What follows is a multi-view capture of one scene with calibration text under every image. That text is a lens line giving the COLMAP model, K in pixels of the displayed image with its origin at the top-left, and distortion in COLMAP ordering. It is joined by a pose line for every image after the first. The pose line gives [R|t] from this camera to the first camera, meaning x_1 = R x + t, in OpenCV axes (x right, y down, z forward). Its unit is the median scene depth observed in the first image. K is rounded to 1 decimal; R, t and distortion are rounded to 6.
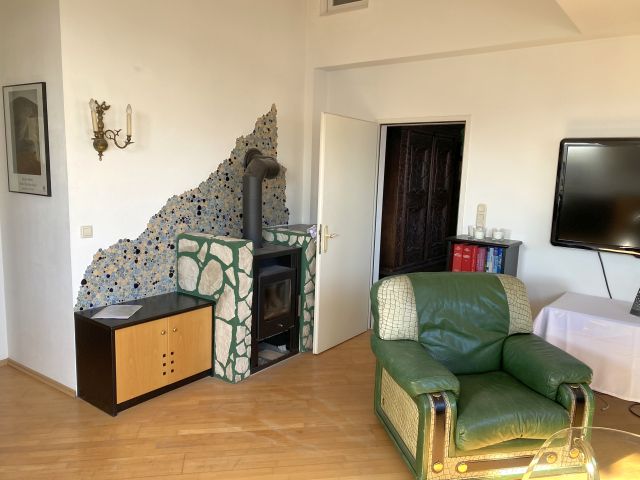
lens RADIAL K [[482.4, 0, 320.0], [0, 482.4, 240.0], [0, 0, 1]] dist [-0.002893, 0.001867]
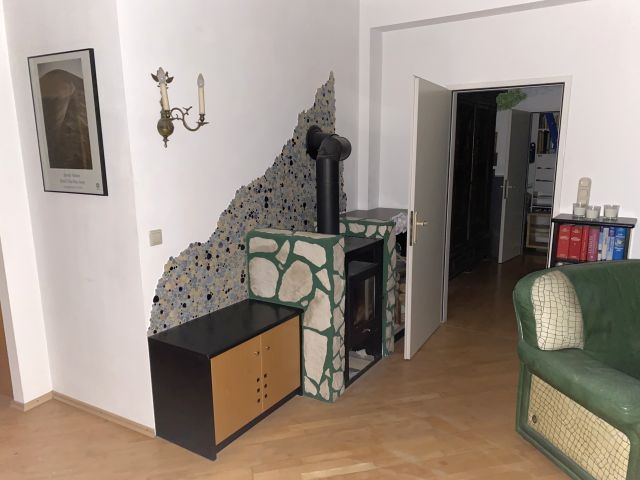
lens RADIAL K [[487.6, 0, 319.4], [0, 487.6, 249.9], [0, 0, 1]] dist [0.016110, -0.006254]
pose [[0.997278, -0.055446, 0.048605, -0.224911], [0.052203, 0.996478, 0.065630, -0.031974], [-0.052072, -0.062914, 0.996660, 0.150933]]
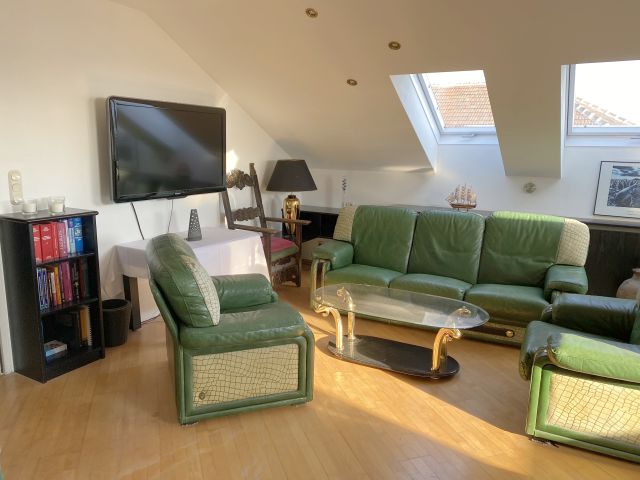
lens RADIAL K [[487.6, 0, 319.4], [0, 487.6, 249.9], [0, 0, 1]] dist [0.016110, -0.006254]
pose [[-0.168032, -0.250348, 0.953463, -0.601557], [0.106196, 0.956989, 0.269989, -0.128854], [-0.980045, 0.146620, -0.134219, 0.738293]]
